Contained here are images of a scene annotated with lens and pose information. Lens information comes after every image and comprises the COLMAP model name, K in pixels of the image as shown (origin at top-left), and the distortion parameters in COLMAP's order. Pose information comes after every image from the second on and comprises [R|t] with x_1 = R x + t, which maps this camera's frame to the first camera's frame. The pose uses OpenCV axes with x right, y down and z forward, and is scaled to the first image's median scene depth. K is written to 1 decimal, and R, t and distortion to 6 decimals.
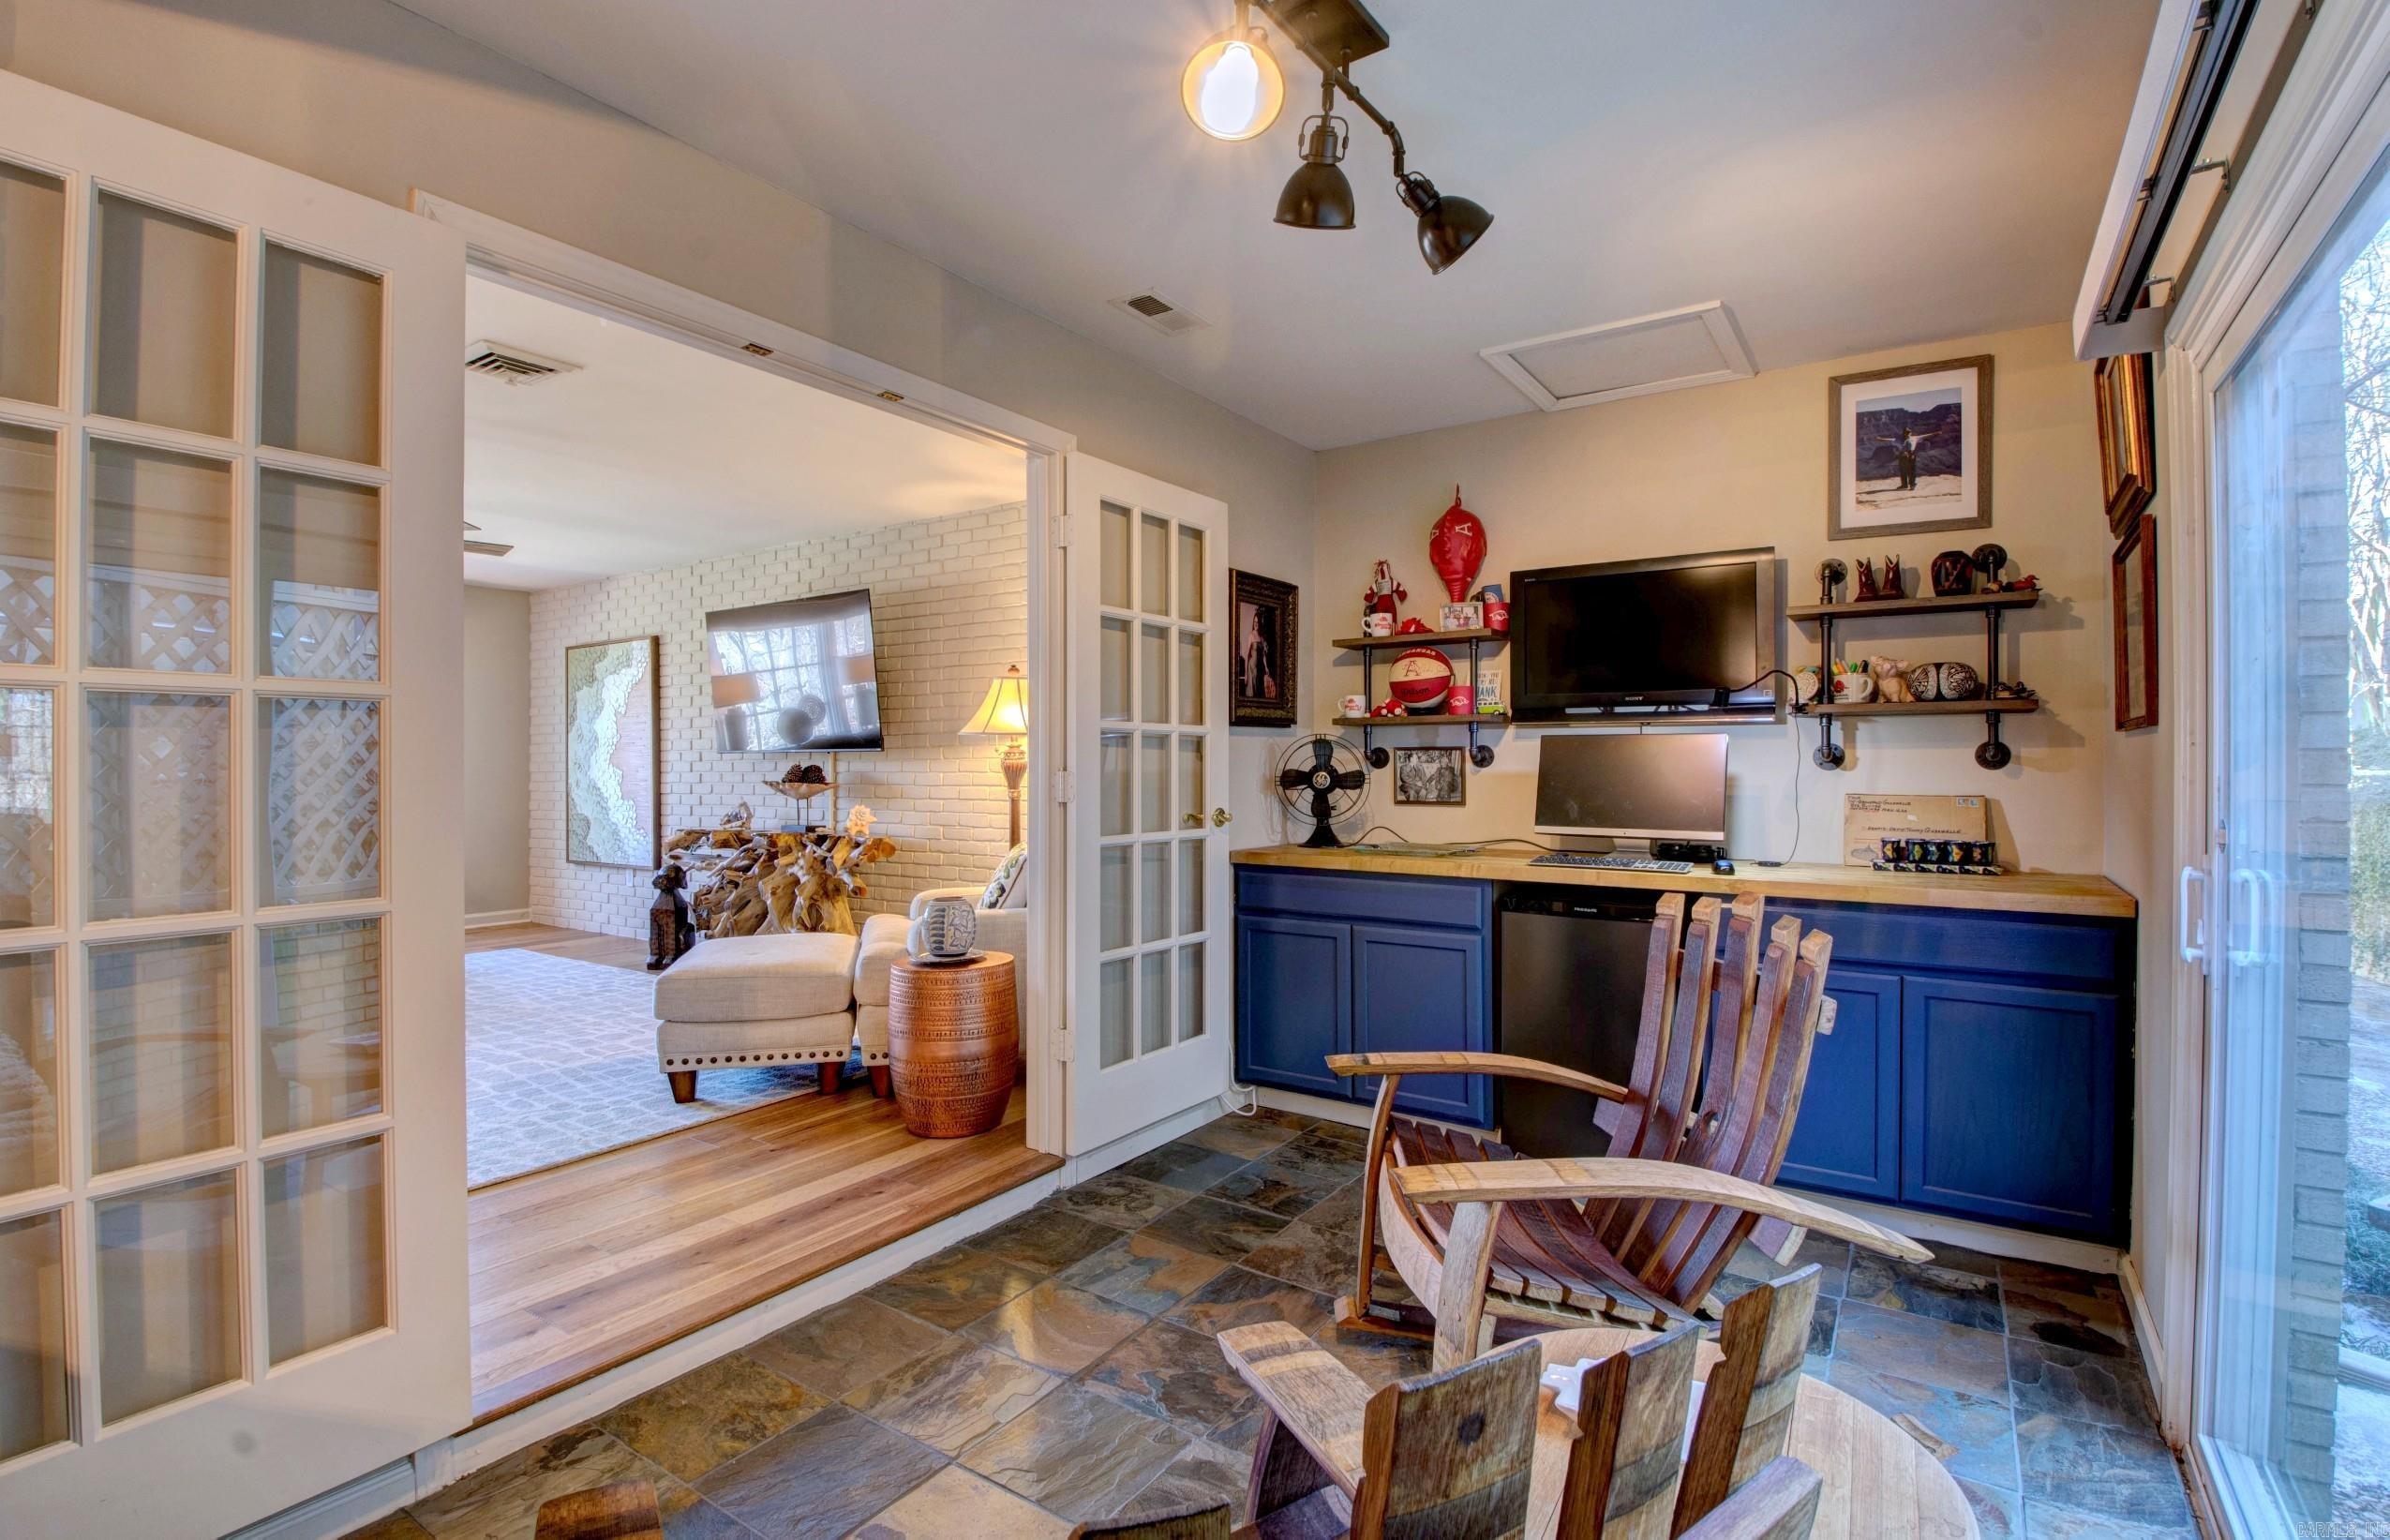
lens RADIAL K [[1103.8, 0, 1184.1], [0, 1103.8, 754.4], [0, 0, 1]] dist [-0.023222, -0.000834]
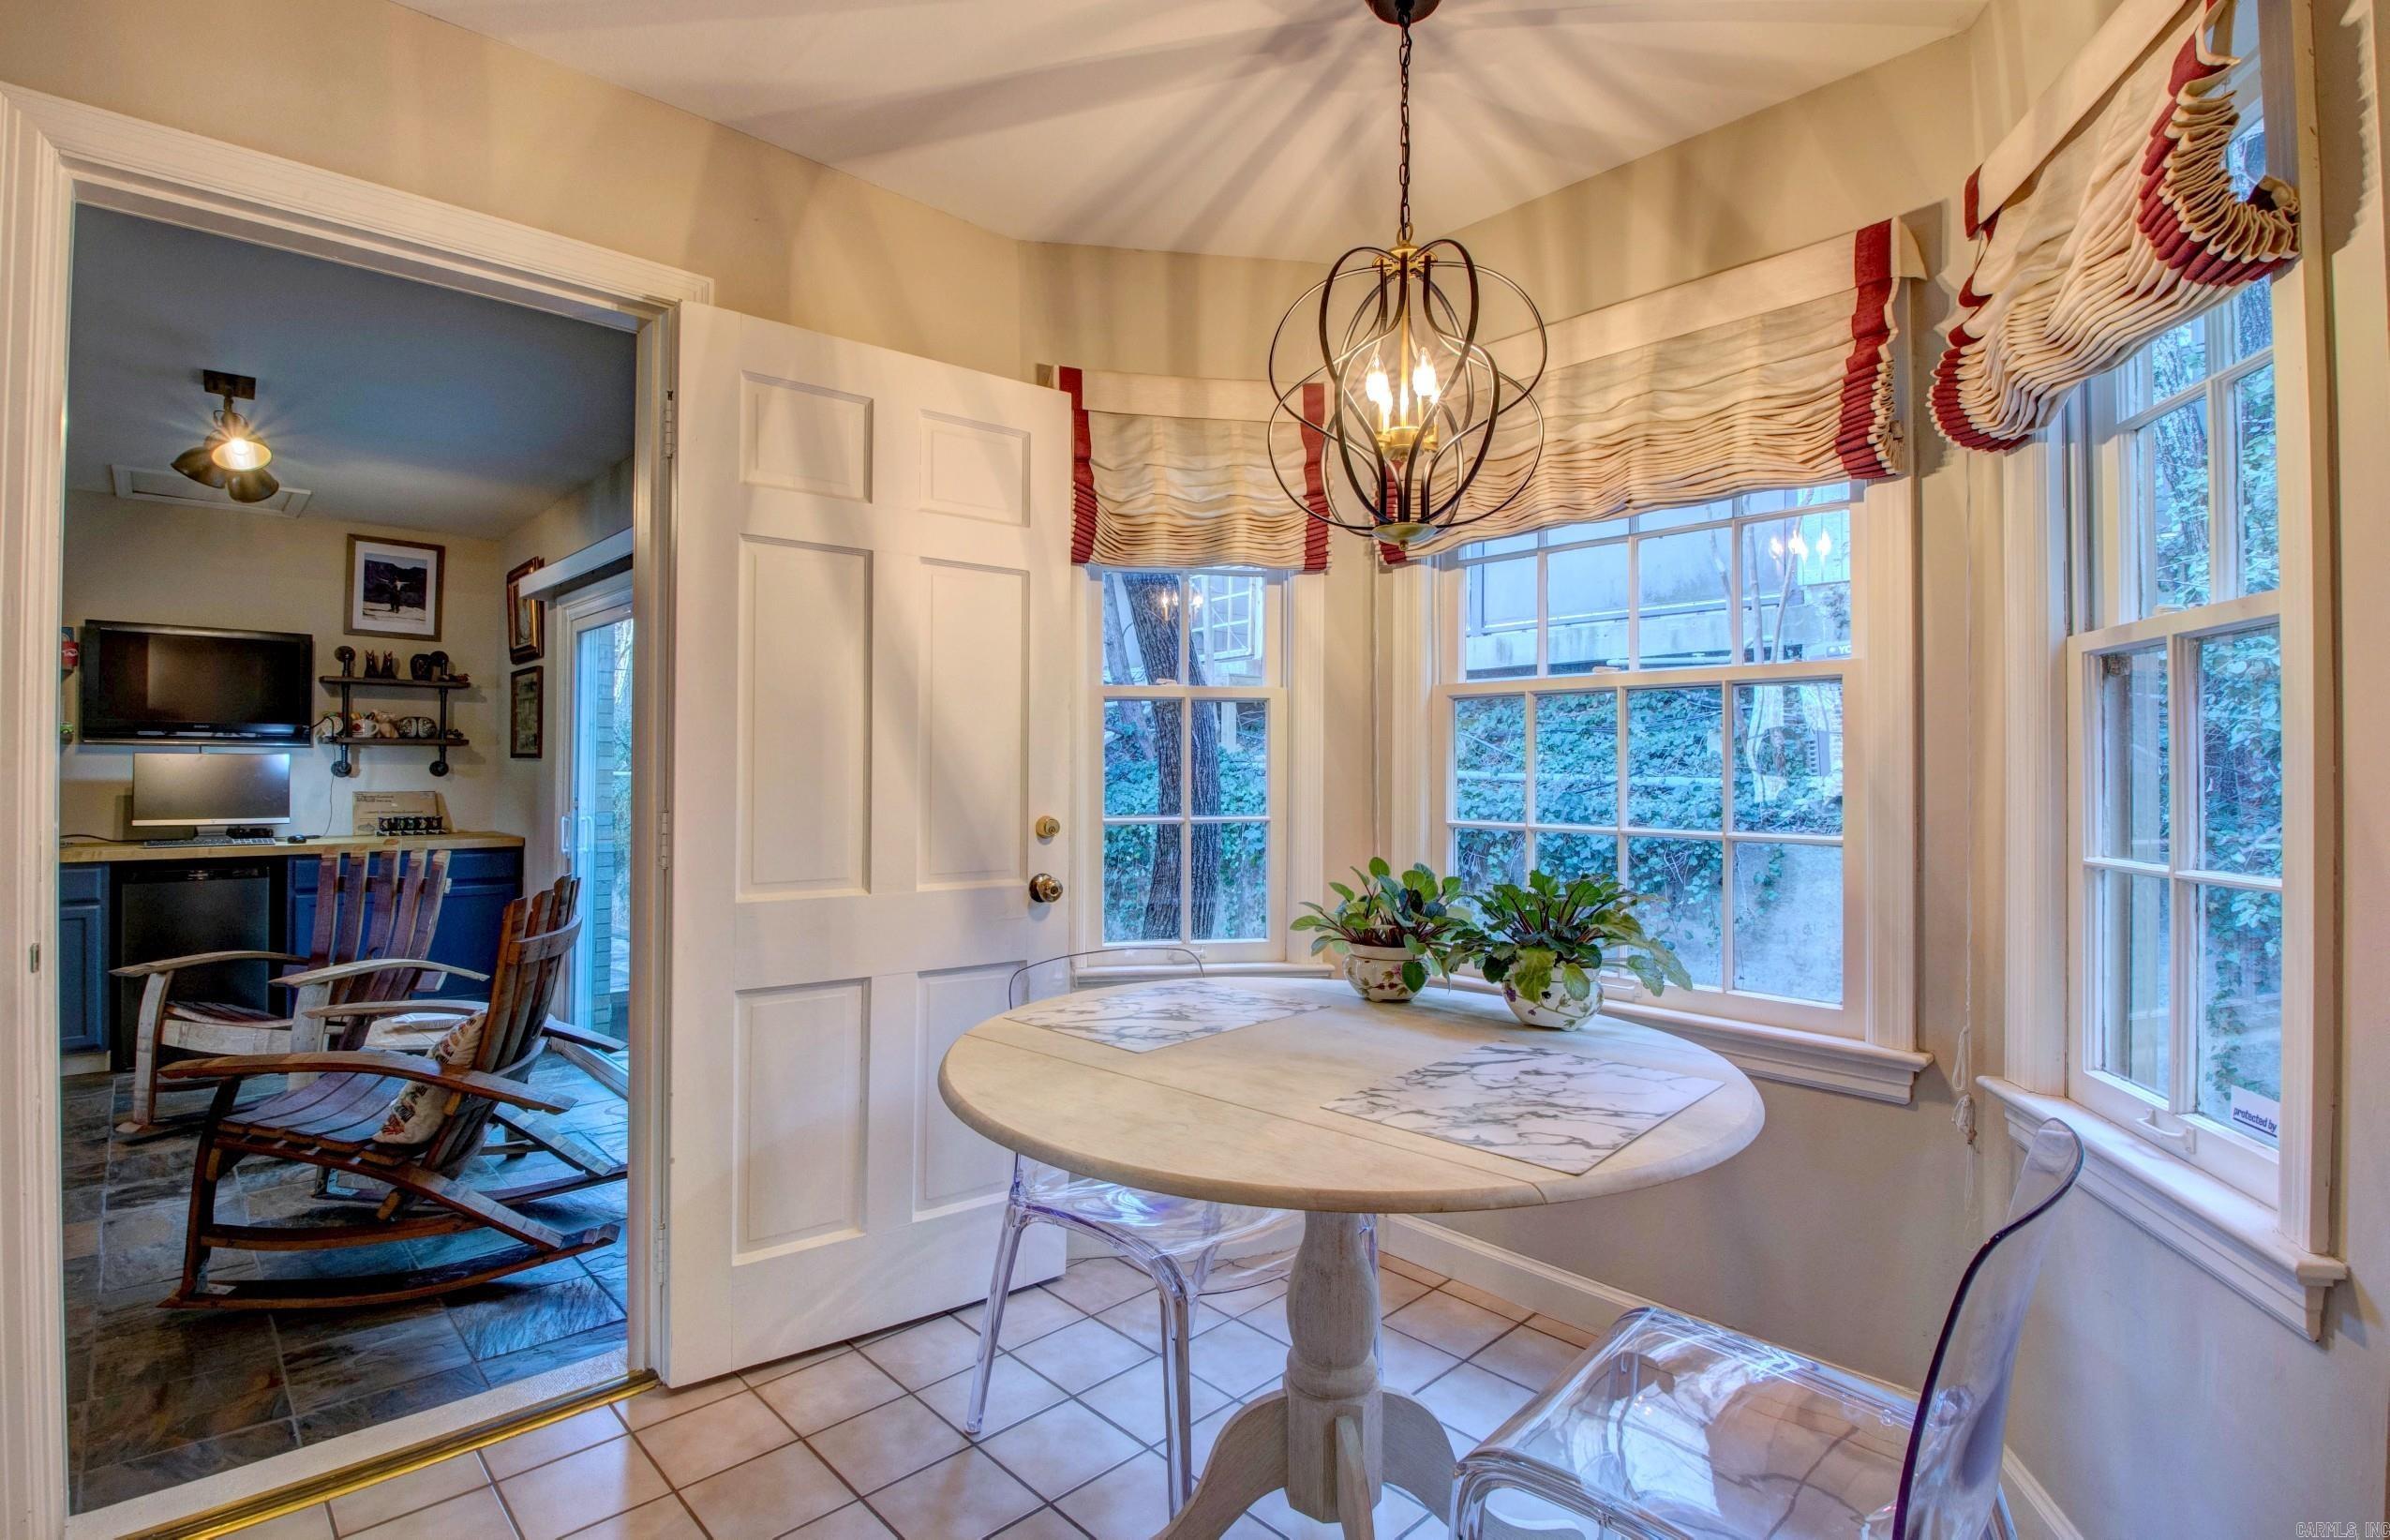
lens RADIAL K [[1103.8, 0, 1191.5], [0, 1103.8, 757.5], [0, 0, 1]] dist [-0.023222, -0.000834]
pose [[0.195021, 0.006749, 0.980776, -0.776741], [-0.014092, 0.999892, -0.004078, -0.027406], [-0.980698, -0.013026, 0.195095, -0.566482]]
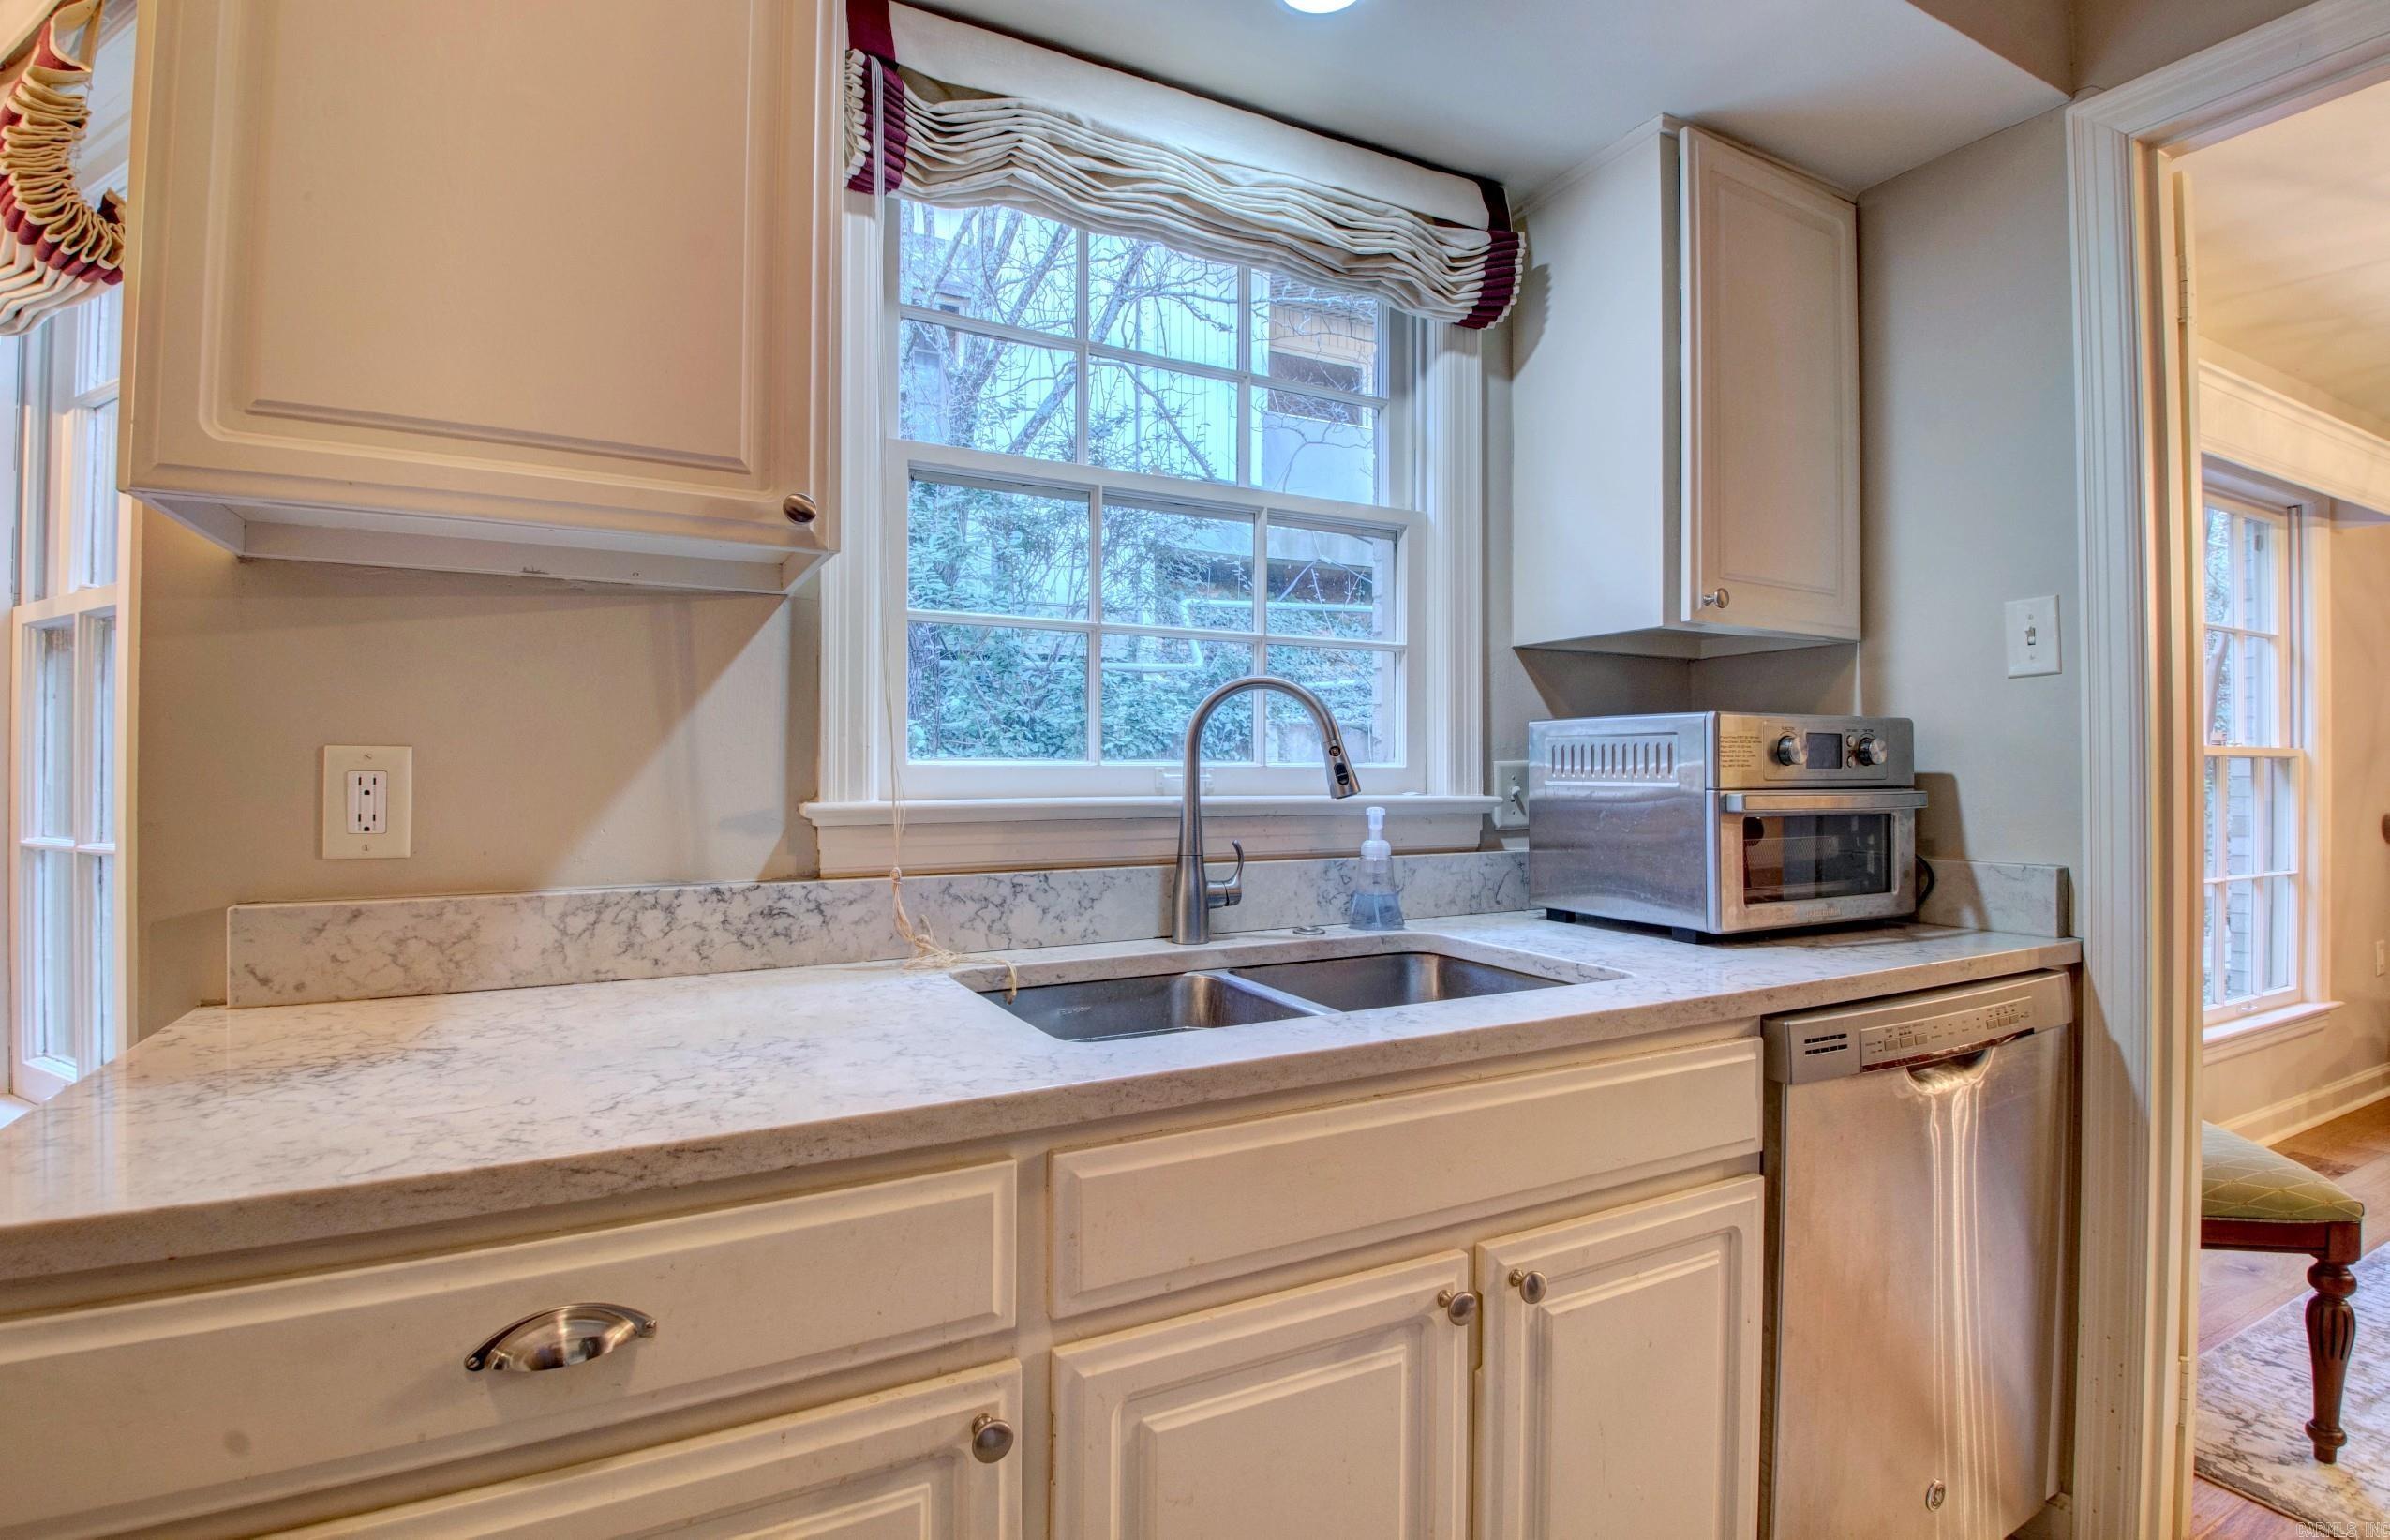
lens RADIAL K [[1103.8, 0, 1199.3], [0, 1103.8, 757.0], [0, 0, 1]] dist [-0.023222, -0.000834]
pose [[-0.882114, 0.000196, 0.471036, -1.216610], [-0.006803, 0.999890, -0.013157, -0.007515], [-0.470987, -0.014810, -0.882016, -1.106403]]
